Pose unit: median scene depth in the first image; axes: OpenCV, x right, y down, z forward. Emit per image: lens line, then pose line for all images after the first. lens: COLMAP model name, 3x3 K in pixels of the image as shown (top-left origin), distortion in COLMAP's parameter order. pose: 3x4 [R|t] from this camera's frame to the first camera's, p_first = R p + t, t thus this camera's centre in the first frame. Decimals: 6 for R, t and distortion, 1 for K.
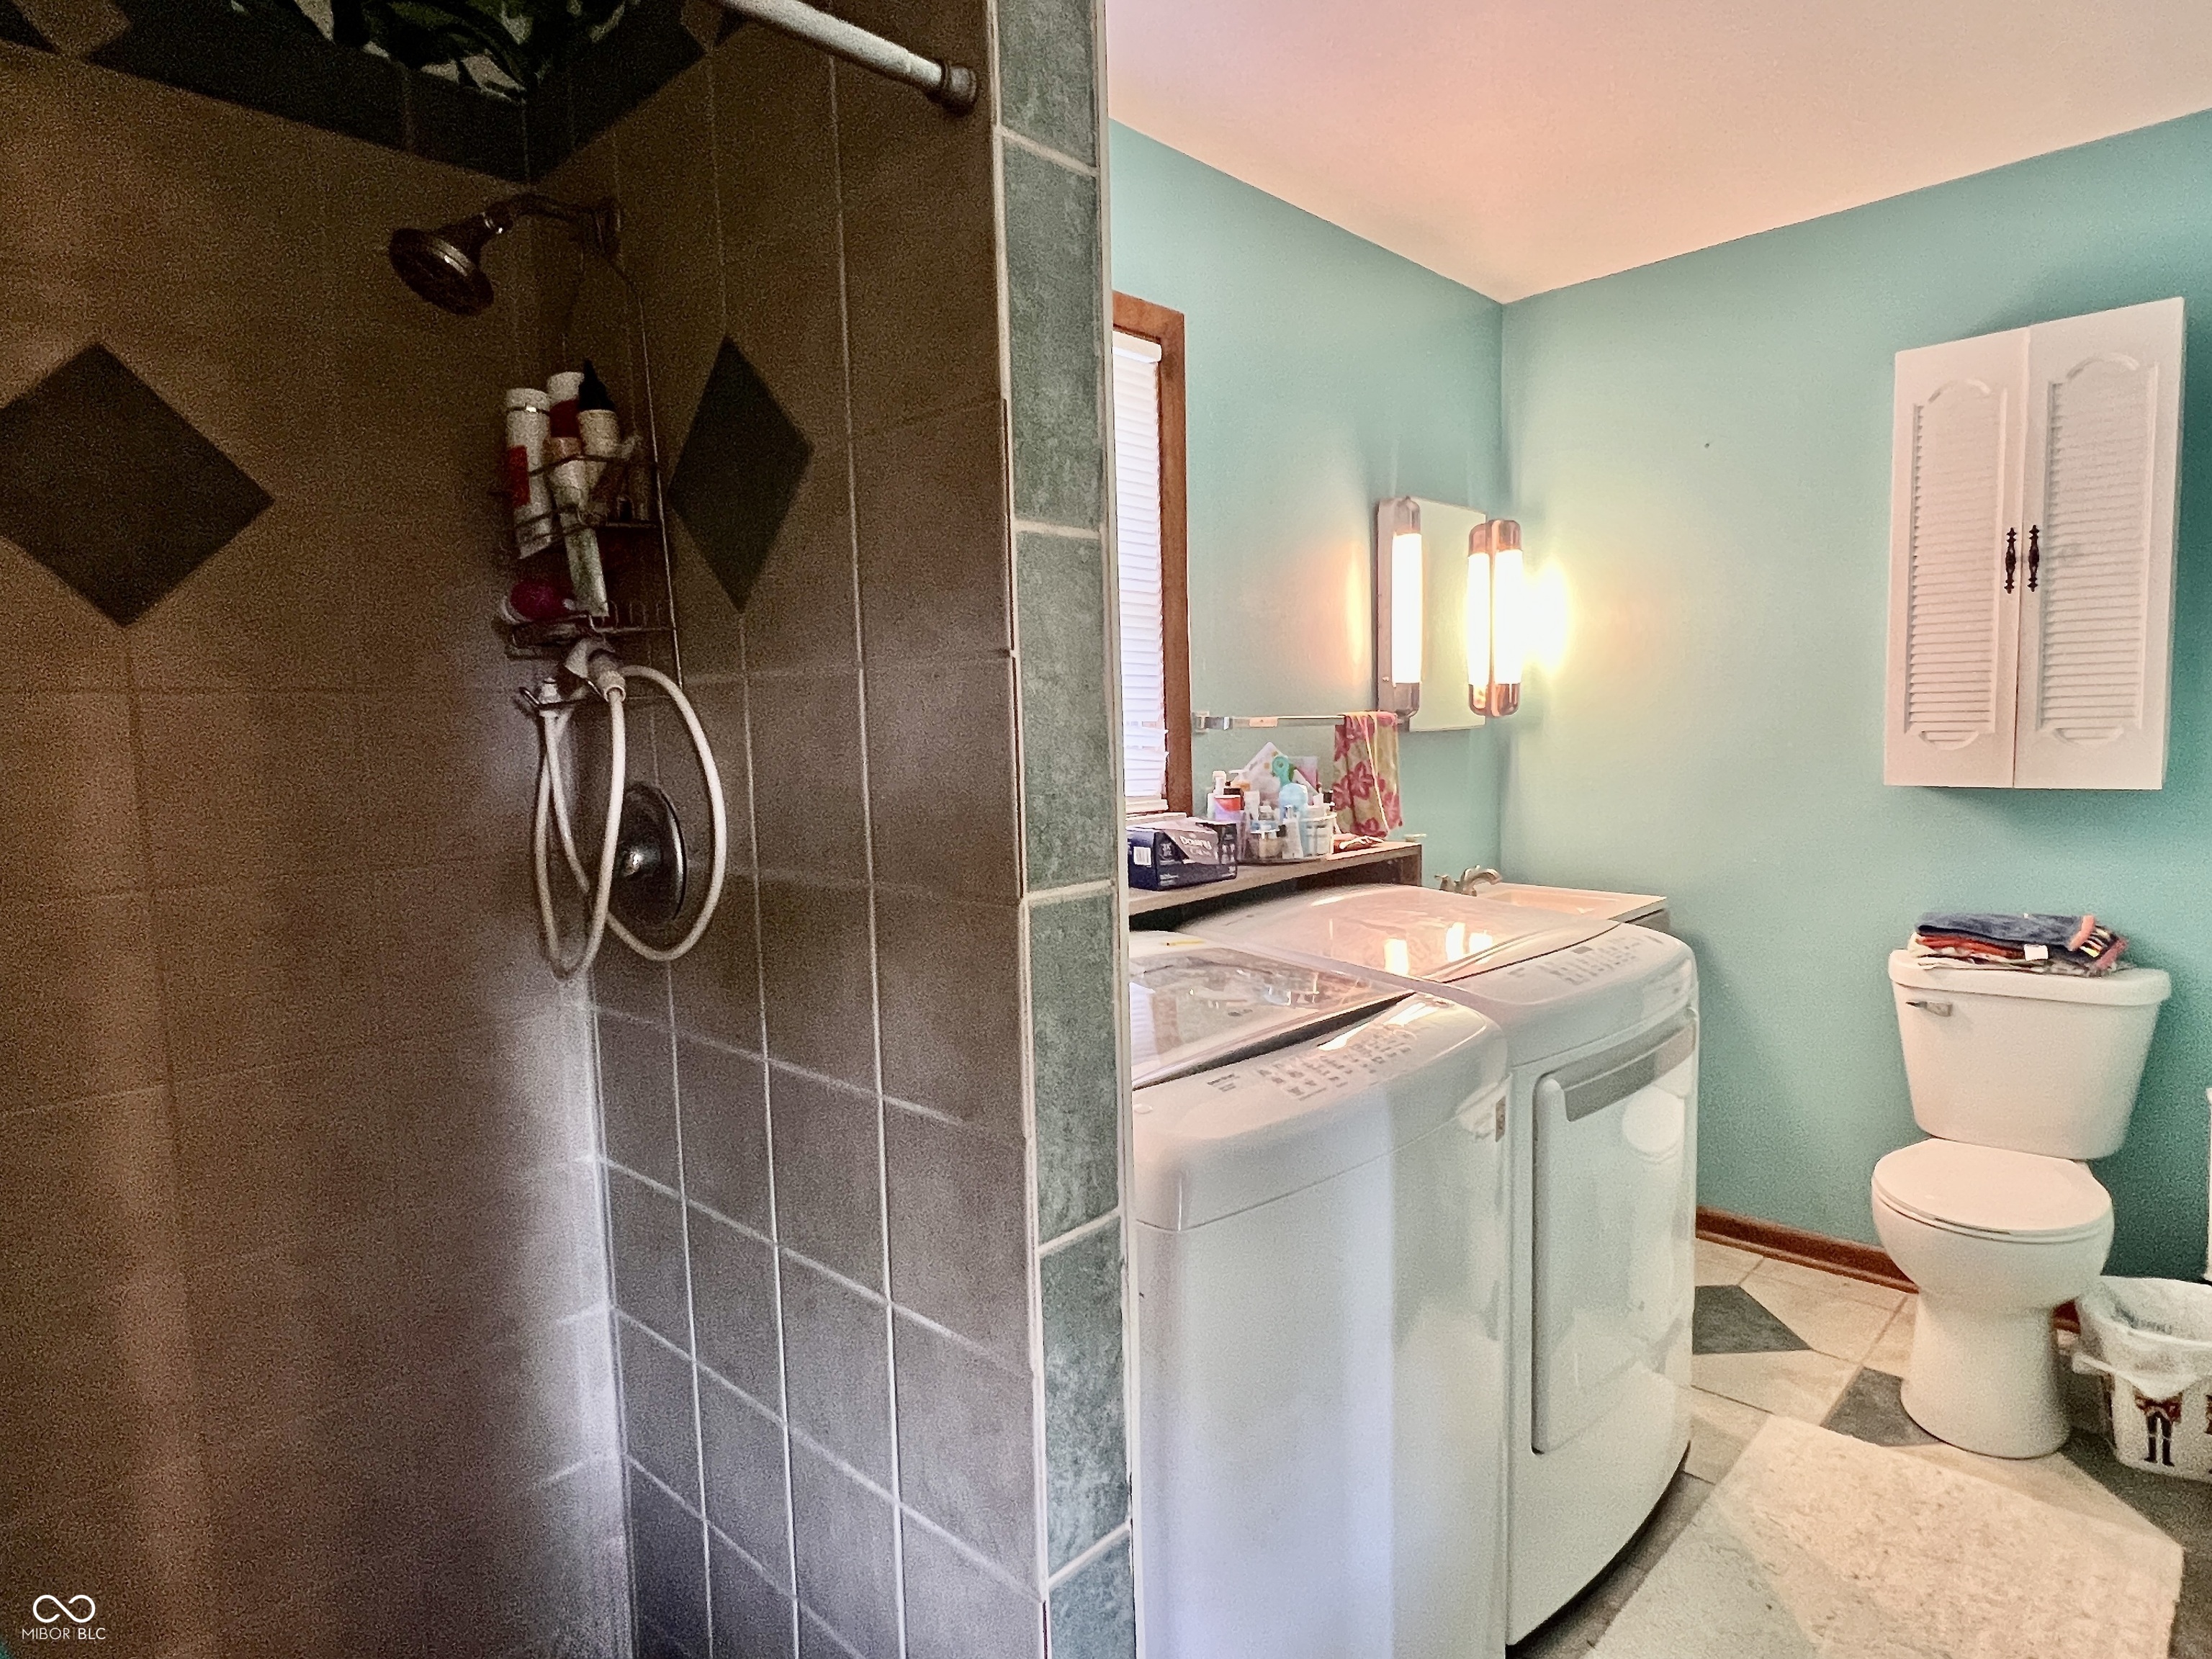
lens RADIAL K [[1235.3, 0, 1106.0], [0, 1235.3, 829.5], [0, 0, 1]] dist [-0.003039, 0.003933]
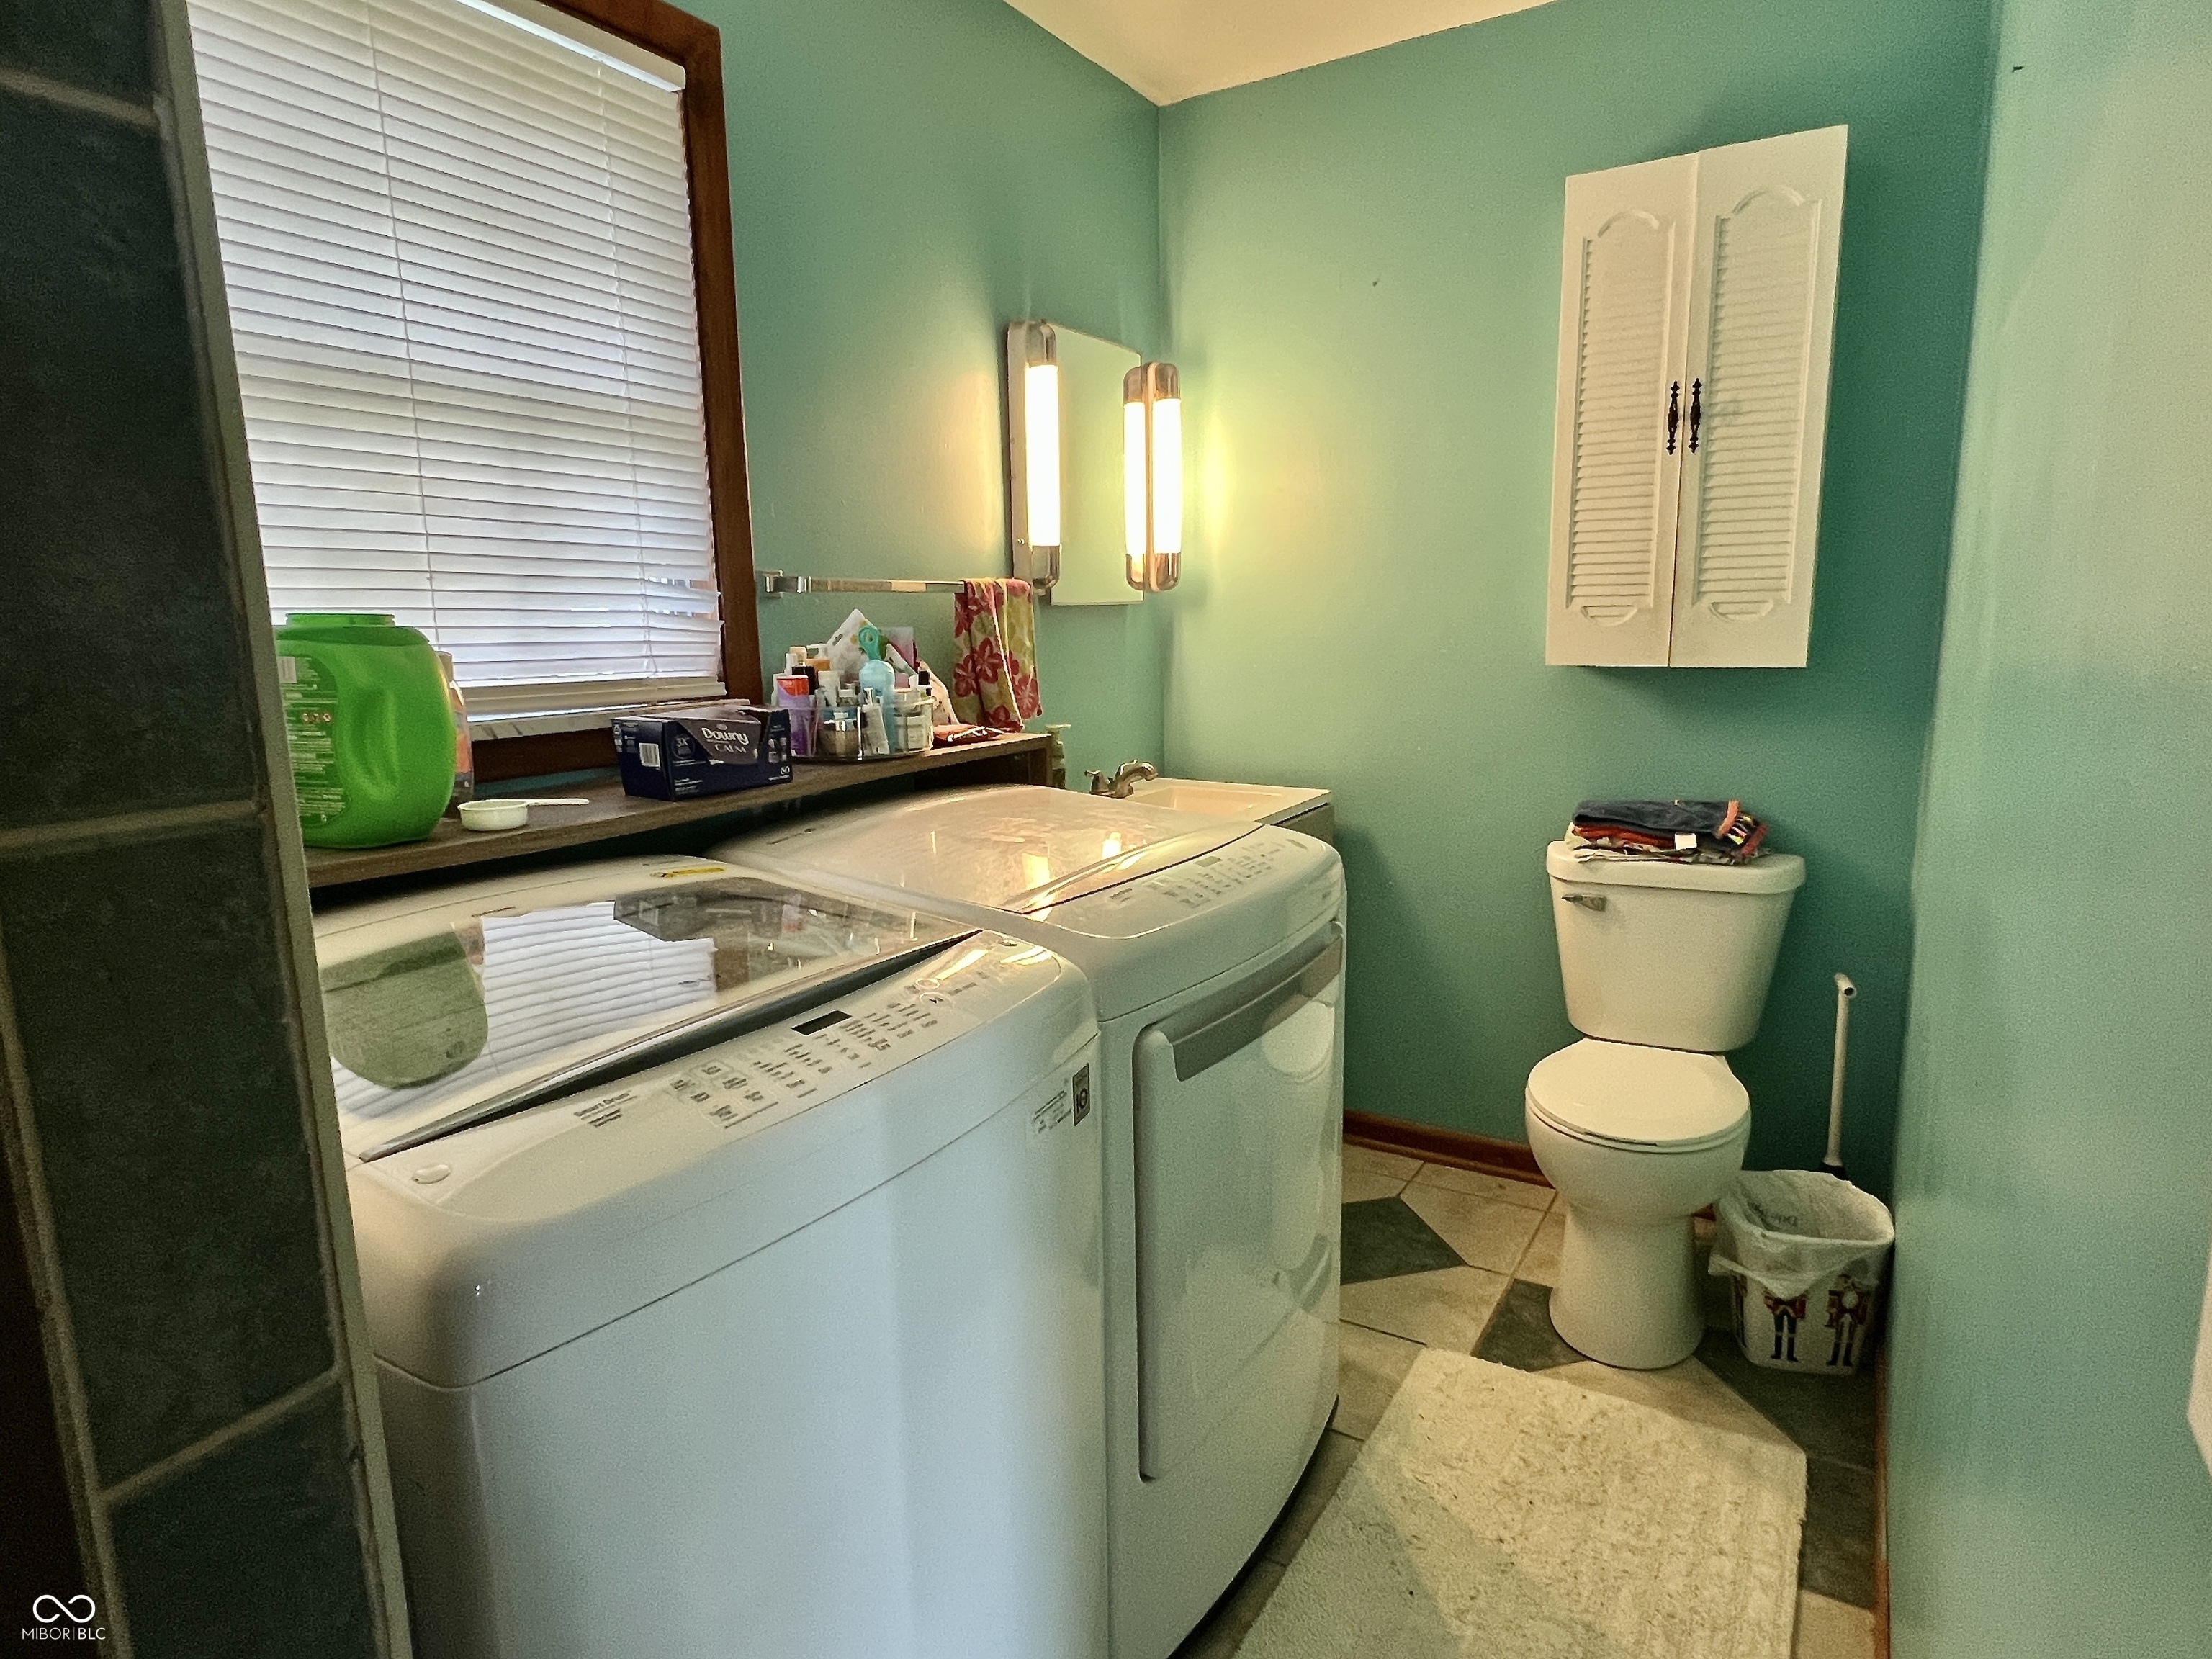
lens RADIAL K [[1235.3, 0, 1106.0], [0, 1235.3, 829.5], [0, 0, 1]] dist [-0.003039, 0.003933]
pose [[0.975418, -0.029600, 0.218366, 0.112442], [0.011372, 0.996379, 0.084261, 0.005589], [-0.220069, -0.079707, 0.972222, 0.177490]]
